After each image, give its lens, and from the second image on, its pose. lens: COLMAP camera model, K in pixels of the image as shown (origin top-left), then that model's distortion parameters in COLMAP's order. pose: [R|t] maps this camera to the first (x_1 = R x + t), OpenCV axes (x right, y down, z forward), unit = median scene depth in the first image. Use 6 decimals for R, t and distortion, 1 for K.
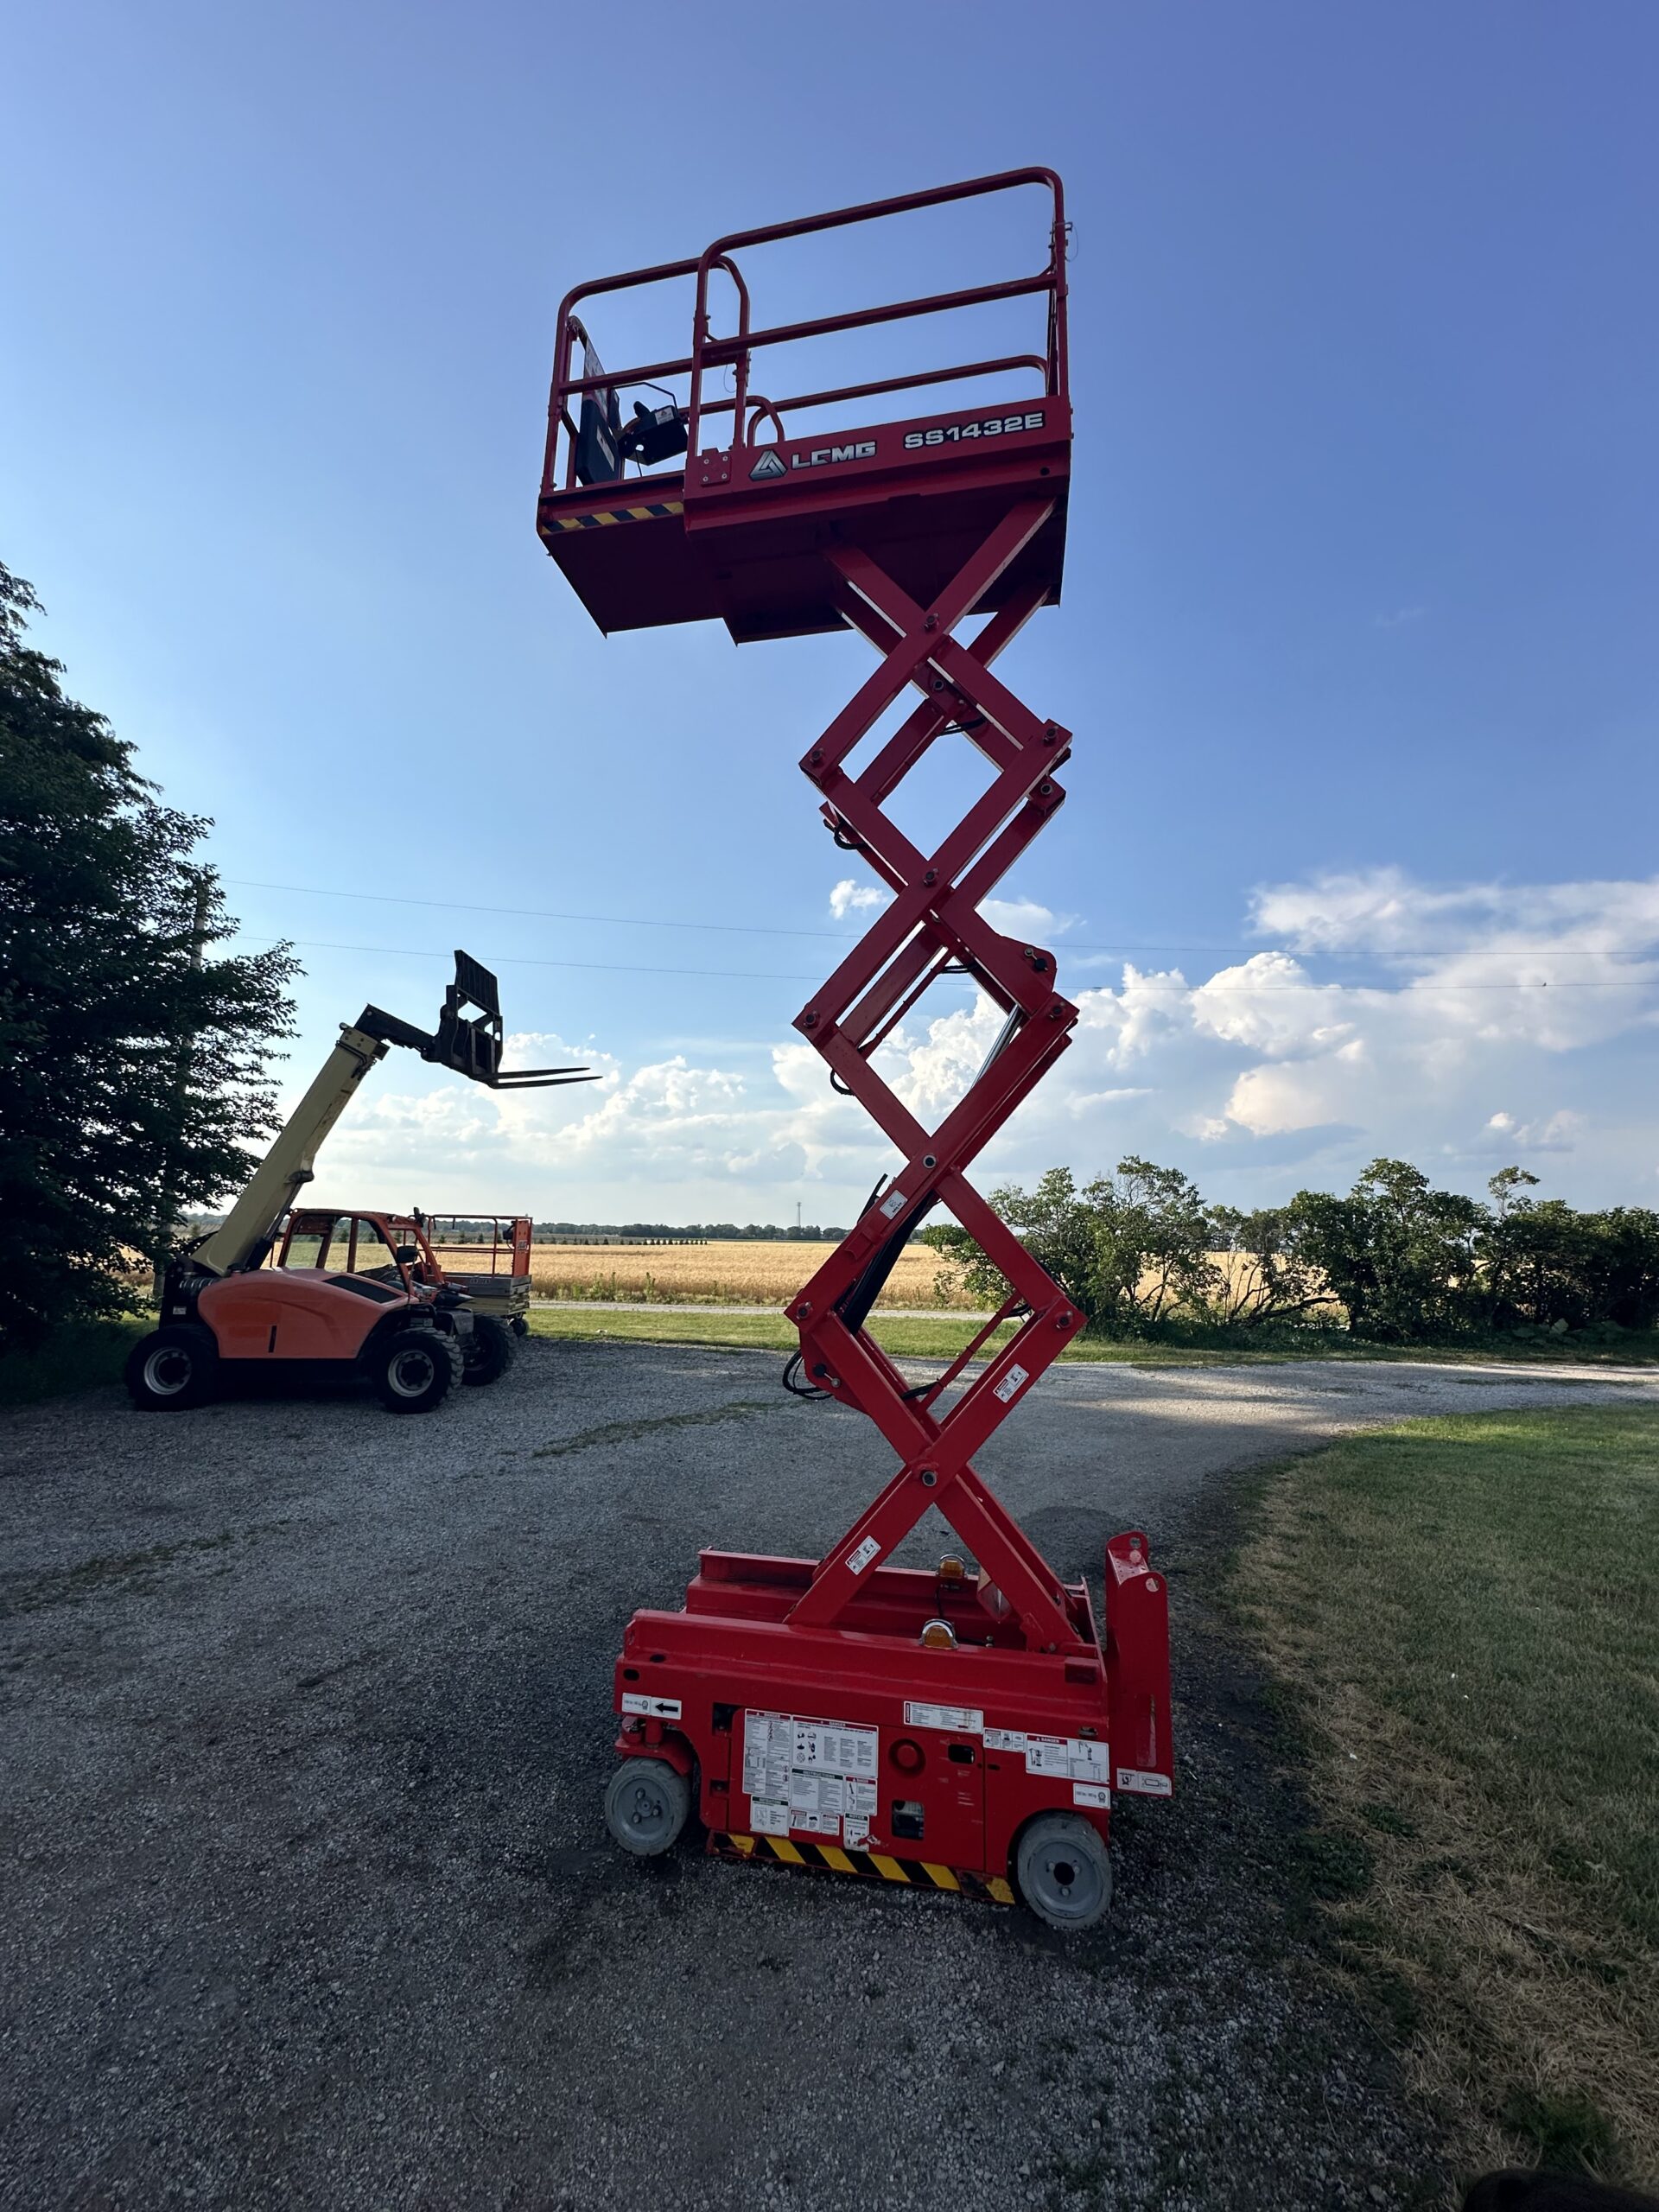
lens RADIAL K [[879.3, 0, 828.1], [0, 879.3, 1104.6], [0, 0, 1]] dist [-0.003272, 0.000496]
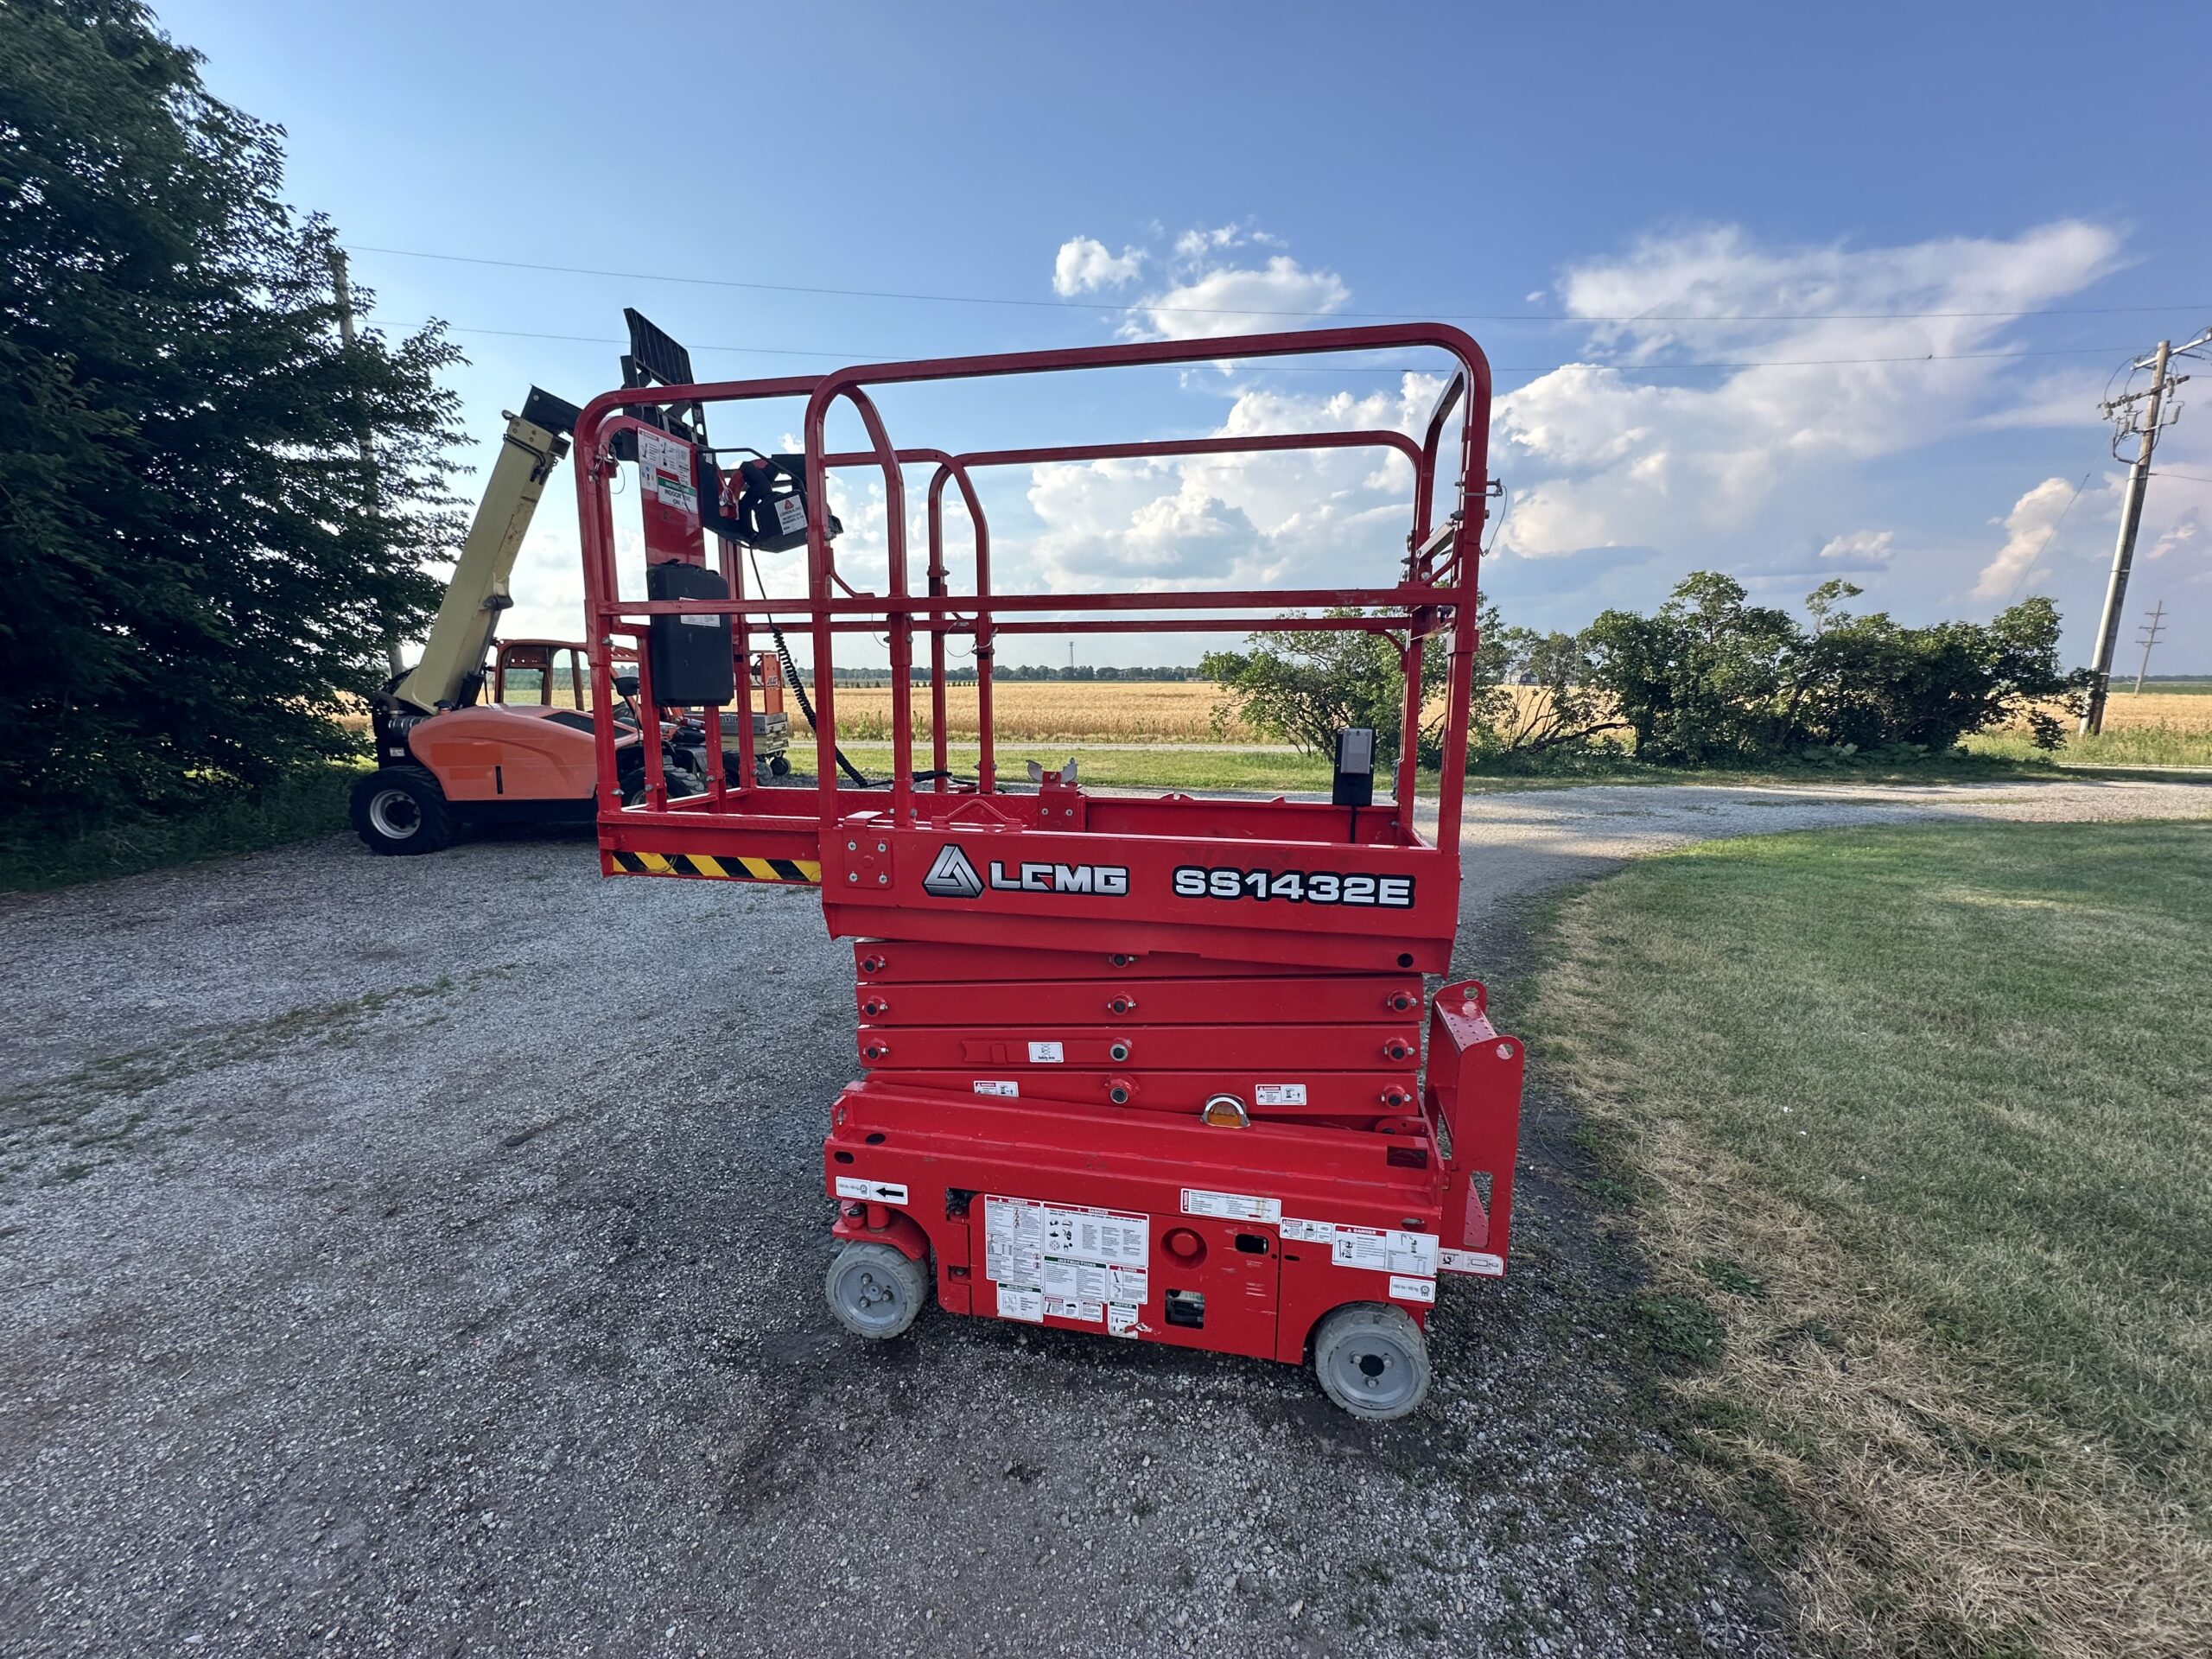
lens RADIAL K [[879.3, 0, 1104.7], [0, 879.3, 829.7], [0, 0, 1]] dist [-0.003272, 0.000496]
pose [[0.999856, -0.016927, 0.000838, 0.016523], [0.015794, 0.948613, 0.316045, 0.089829], [-0.006145, -0.315986, 0.948744, 0.263565]]
